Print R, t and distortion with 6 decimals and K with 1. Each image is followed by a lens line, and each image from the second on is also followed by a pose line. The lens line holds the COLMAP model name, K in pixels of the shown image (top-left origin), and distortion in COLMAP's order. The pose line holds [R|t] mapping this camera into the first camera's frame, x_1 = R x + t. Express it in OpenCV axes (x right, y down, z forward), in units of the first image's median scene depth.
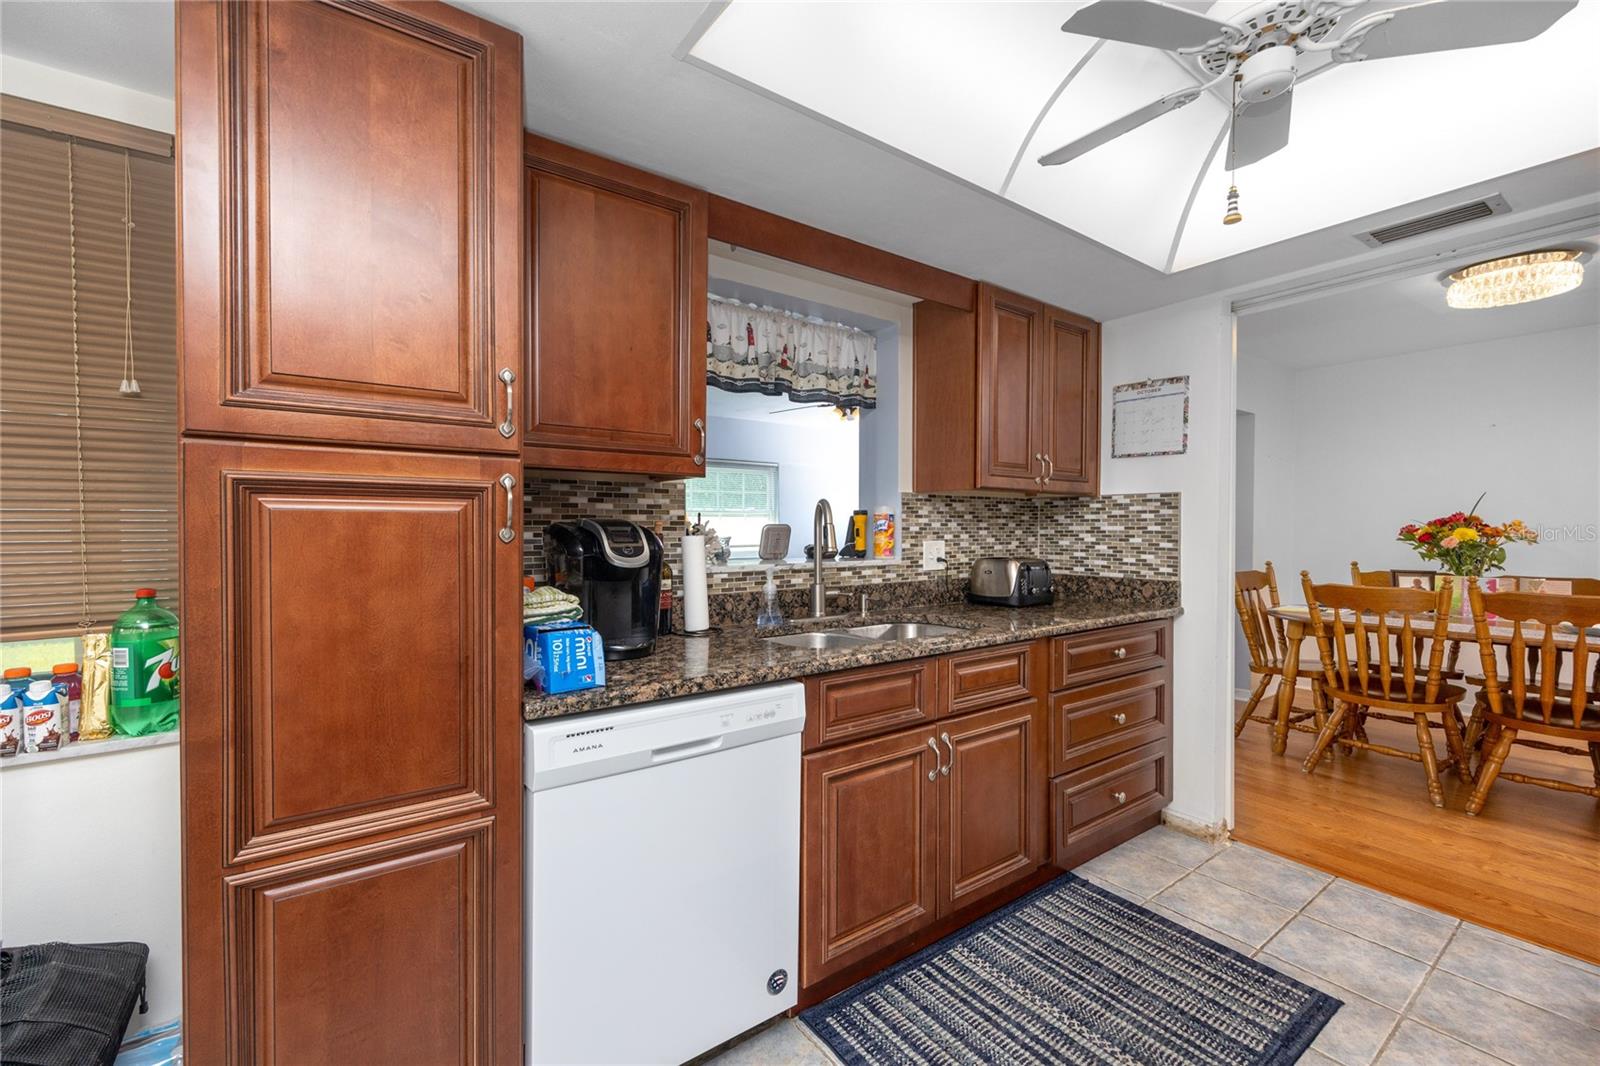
lens RADIAL K [[634.3, 0, 792.9], [0, 634.3, 539.6], [0, 0, 1]] dist [-0.000332, -0.000106]
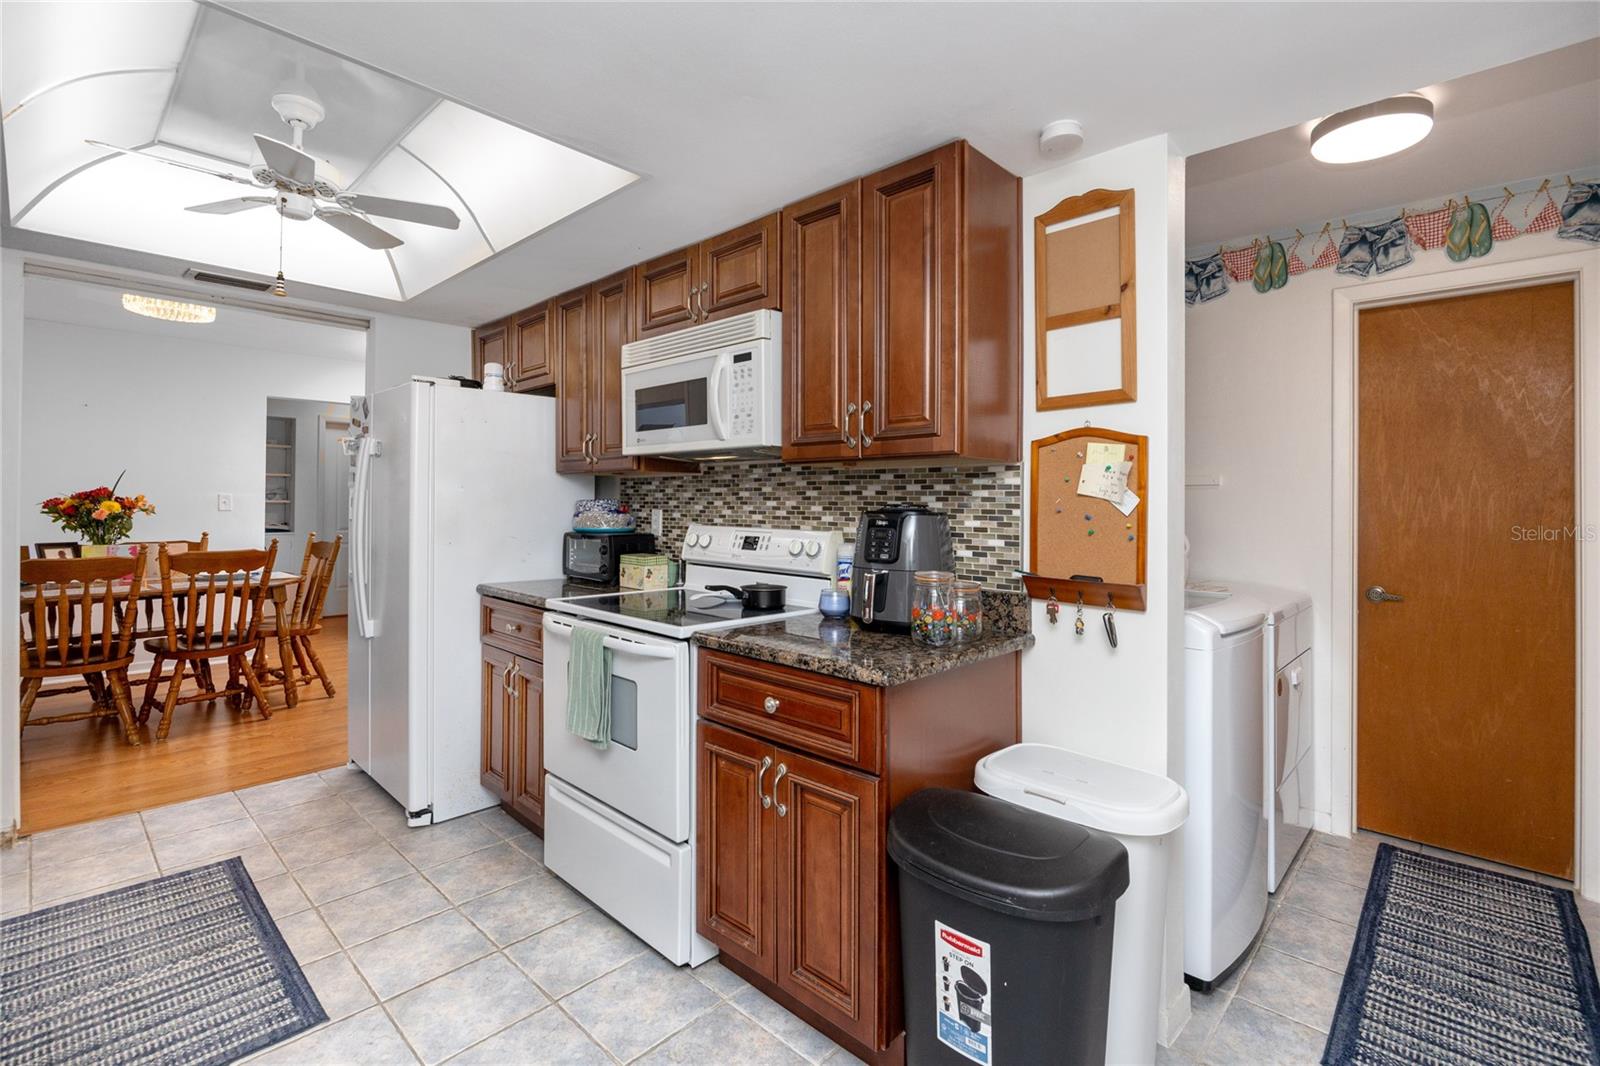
lens RADIAL K [[766.8, 0, 797.9], [0, 766.8, 501.4], [0, 0, 1]] dist [-0.015121, 0.000875]
pose [[-0.186608, -0.000329, 0.982434, -0.637997], [0.012983, 0.999912, 0.002801, -0.008656], [-0.982349, 0.013277, -0.186587, 0.086034]]
